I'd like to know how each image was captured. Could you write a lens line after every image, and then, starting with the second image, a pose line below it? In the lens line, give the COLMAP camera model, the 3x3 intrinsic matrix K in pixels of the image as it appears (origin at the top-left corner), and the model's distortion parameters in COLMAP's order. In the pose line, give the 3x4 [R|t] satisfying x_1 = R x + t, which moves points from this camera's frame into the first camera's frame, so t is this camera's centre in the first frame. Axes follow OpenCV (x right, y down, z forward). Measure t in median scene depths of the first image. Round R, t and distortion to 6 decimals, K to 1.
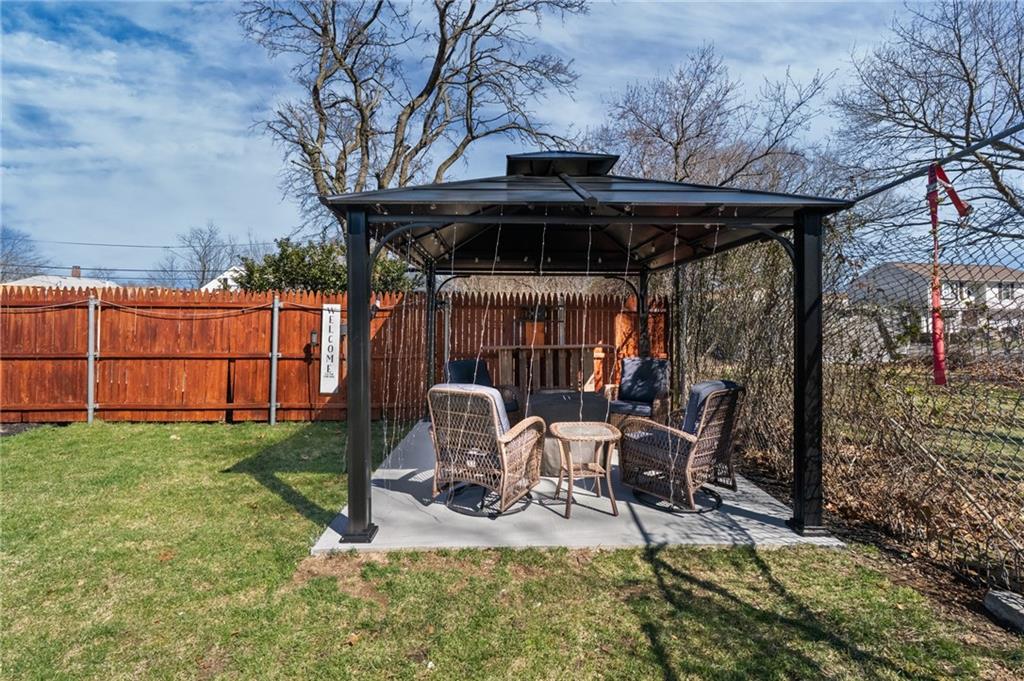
lens RADIAL K [[477.9, 0, 512.0], [0, 477.9, 340.5], [0, 0, 1]] dist [0.000722, 0.000799]
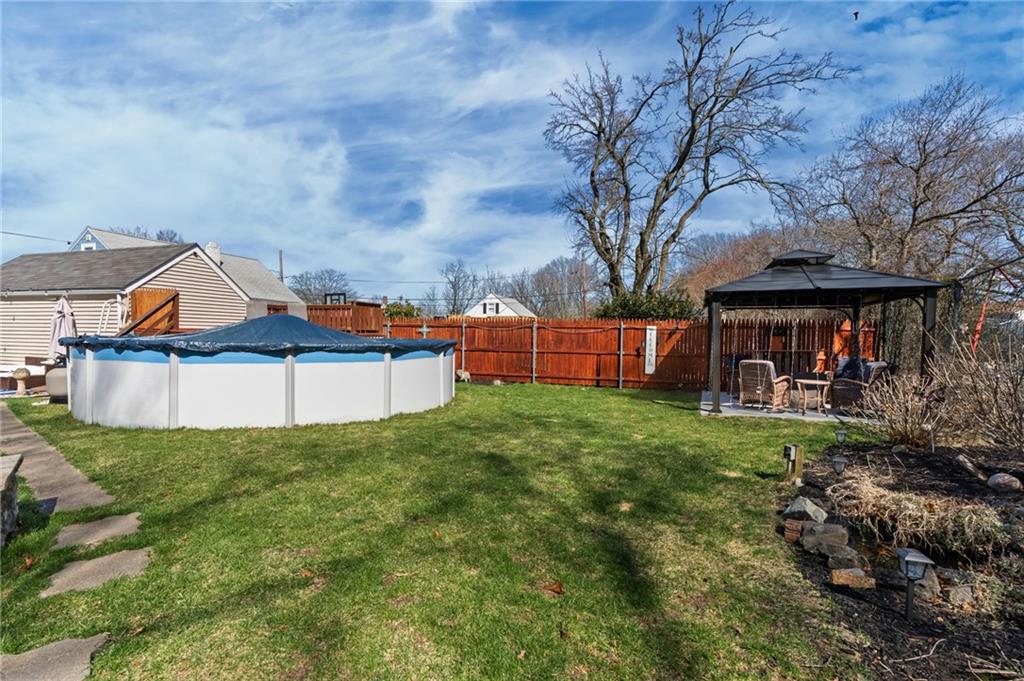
lens RADIAL K [[466.8, 0, 516.4], [0, 466.8, 346.8], [0, 0, 1]] dist [0.000850, 0.000275]
pose [[0.916682, 0.016456, -0.399278, -0.136716], [-0.025764, 0.999507, -0.017956, 0.050290], [0.398785, 0.026747, 0.916654, -0.863625]]
